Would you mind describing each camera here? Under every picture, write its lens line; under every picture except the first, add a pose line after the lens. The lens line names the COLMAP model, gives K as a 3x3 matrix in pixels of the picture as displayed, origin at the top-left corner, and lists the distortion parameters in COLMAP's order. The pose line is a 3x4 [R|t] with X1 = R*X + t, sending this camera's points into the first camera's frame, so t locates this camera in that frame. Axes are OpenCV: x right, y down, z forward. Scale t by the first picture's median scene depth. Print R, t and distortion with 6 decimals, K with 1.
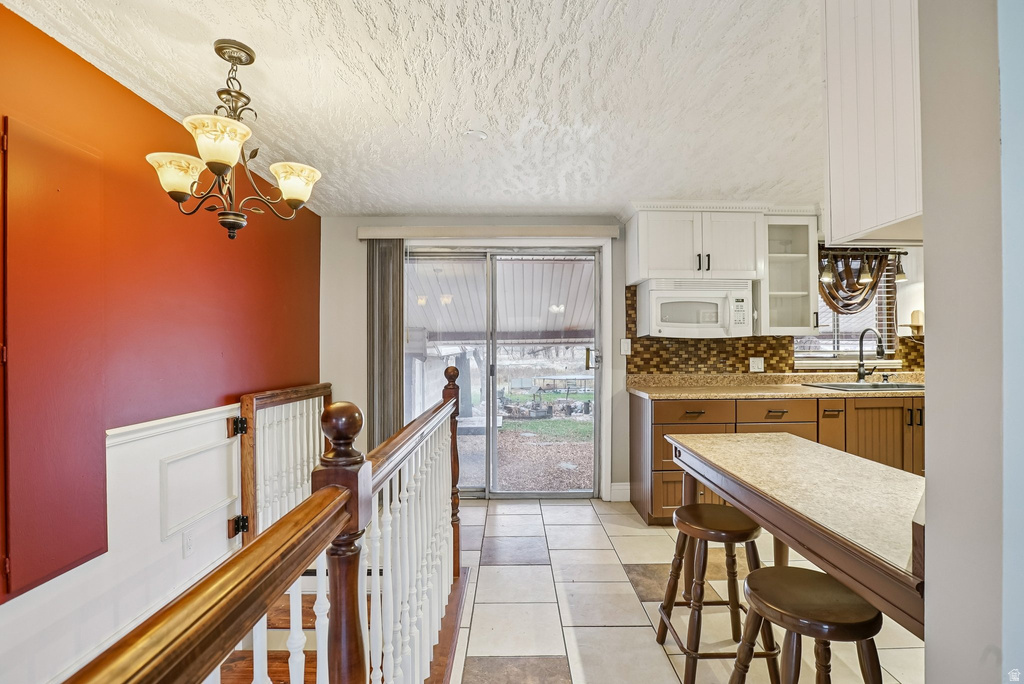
lens RADIAL K [[500.0, 0, 515.7], [0, 500.0, 342.5], [0, 0, 1]] dist [-0.003561, 0.000500]
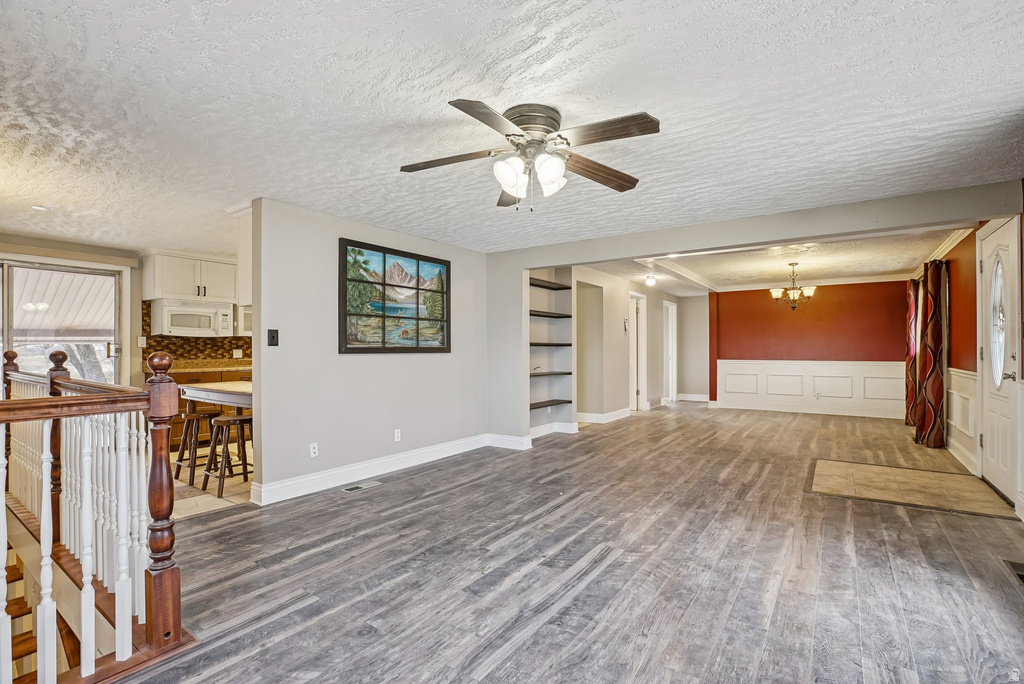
lens RADIAL K [[468.3, 0, 514.8], [0, 468.3, 344.3], [0, 0, 1]] dist [-0.009514, 0.001249]
pose [[0.591749, 0.007343, 0.806089, -0.235050], [-0.003221, 0.999972, -0.006745, 0.021633], [-0.806116, 0.001395, 0.591756, -0.694519]]
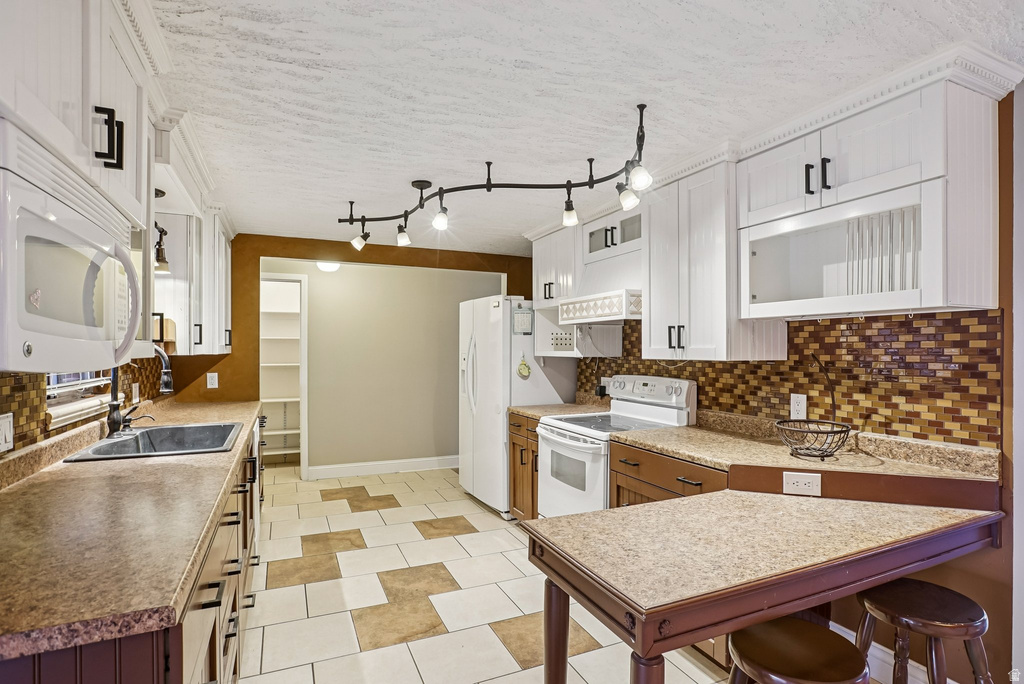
lens RADIAL K [[509.3, 0, 515.1], [0, 509.3, 337.5], [0, 0, 1]] dist [-0.003721, -0.000238]
pose [[-0.403735, 0.034845, 0.914212, -0.030466], [-0.000441, 0.999267, -0.038281, -0.012913], [-0.914876, -0.015858, -0.403424, 0.816125]]
